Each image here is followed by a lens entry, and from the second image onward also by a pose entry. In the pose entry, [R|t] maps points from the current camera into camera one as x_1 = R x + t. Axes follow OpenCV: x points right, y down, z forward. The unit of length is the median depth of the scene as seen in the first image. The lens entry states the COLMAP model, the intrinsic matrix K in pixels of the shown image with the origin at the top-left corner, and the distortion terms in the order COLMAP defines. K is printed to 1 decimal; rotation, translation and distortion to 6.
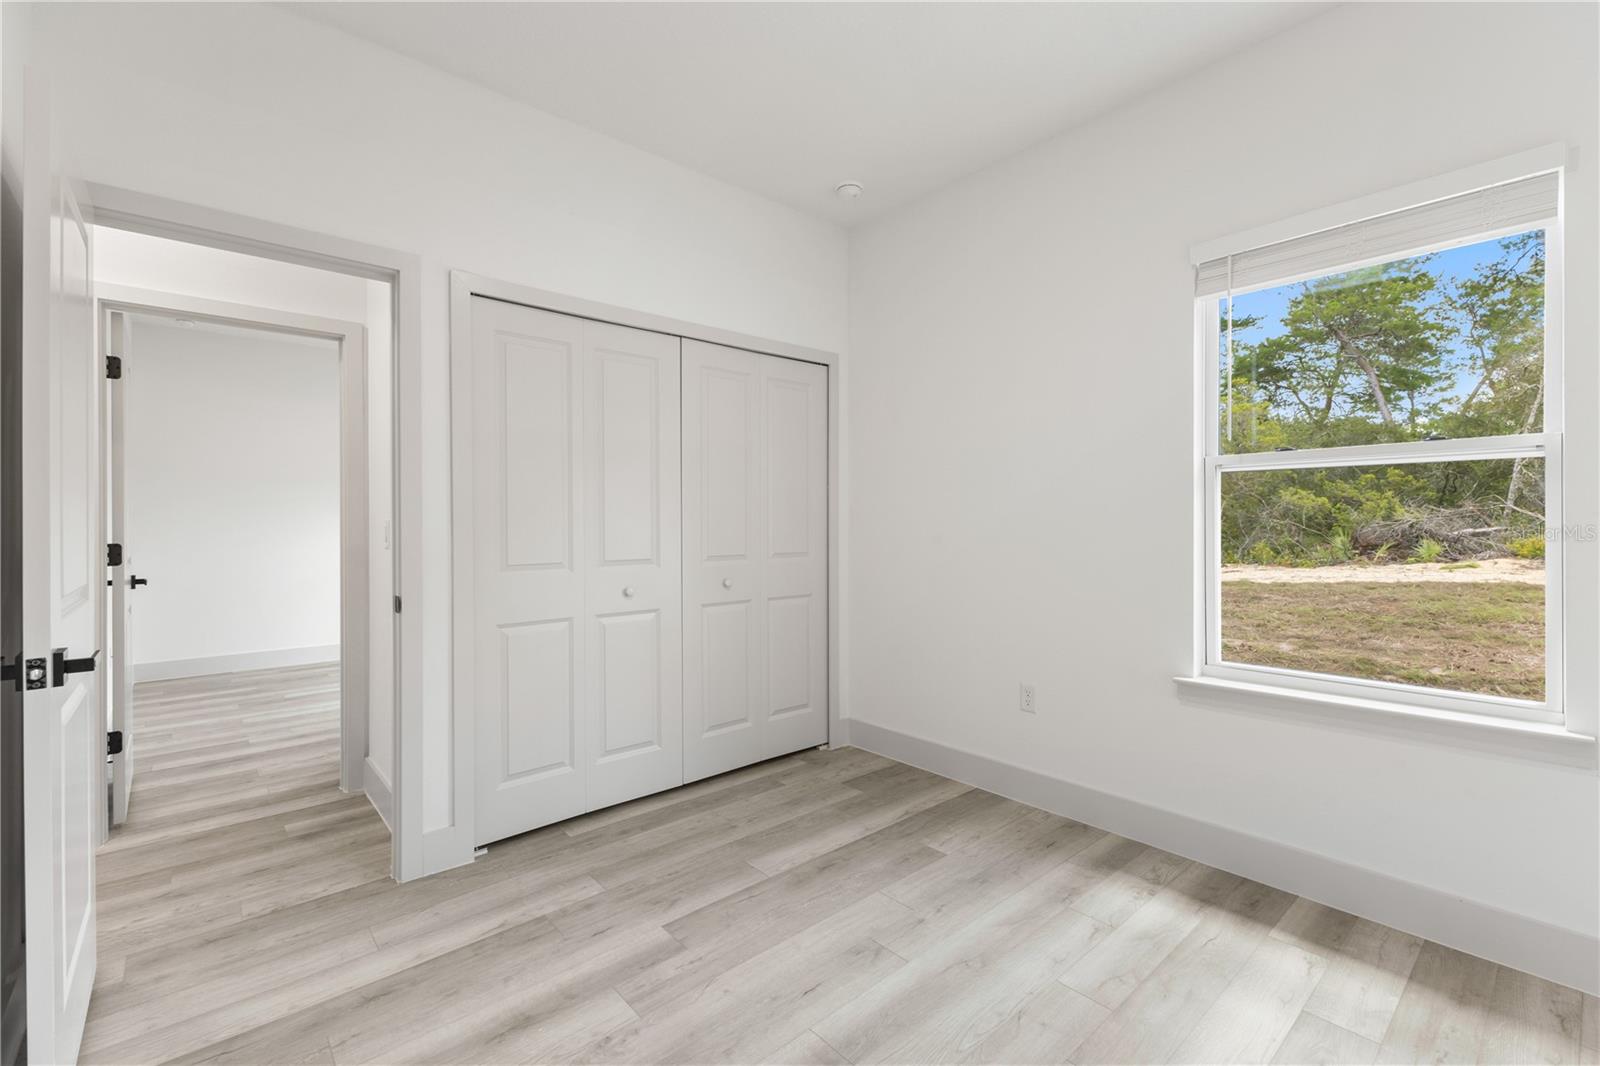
lens RADIAL K [[686.0, 0, 800.0], [0, 686.0, 533.0], [0, 0, 1]] dist [0.009073, -0.000036]
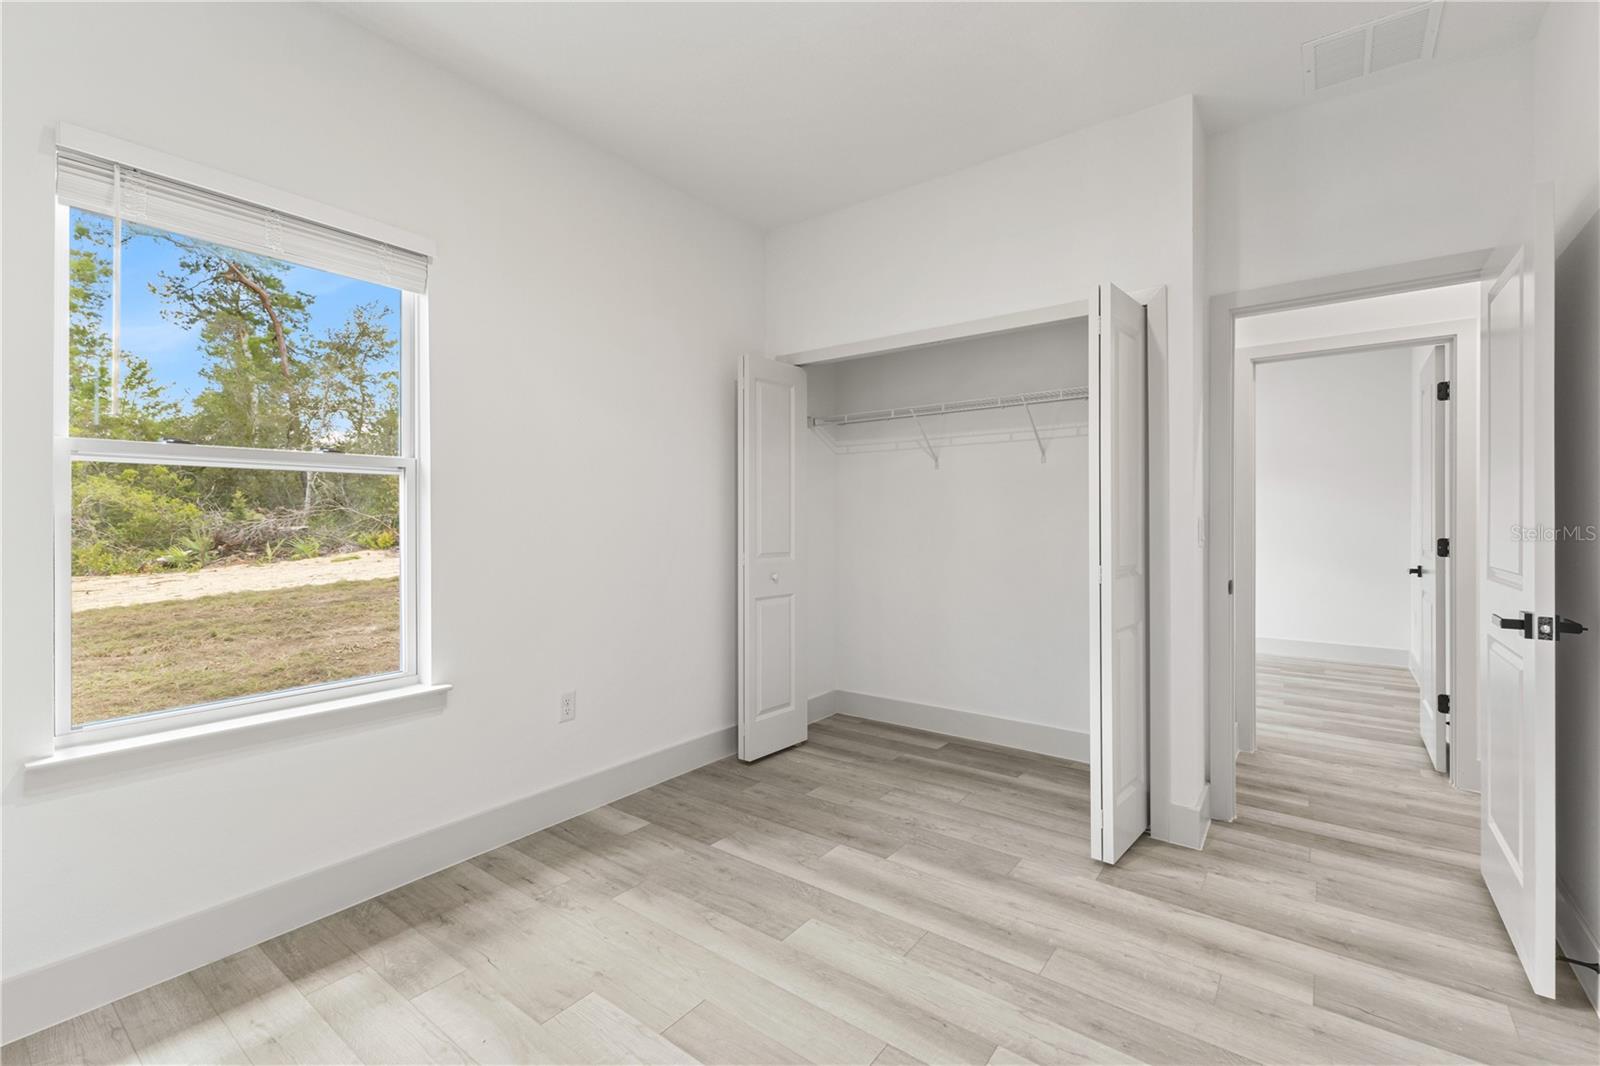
lens RADIAL K [[718.6, 0, 810.5], [0, 718.6, 509.1], [0, 0, 1]] dist [0.019135, 0.000086]
pose [[-0.222763, 0.014235, 0.974769, -1.639638], [0.033131, 0.999426, -0.007024, -0.040104], [-0.974309, 0.030731, -0.223107, 1.944151]]
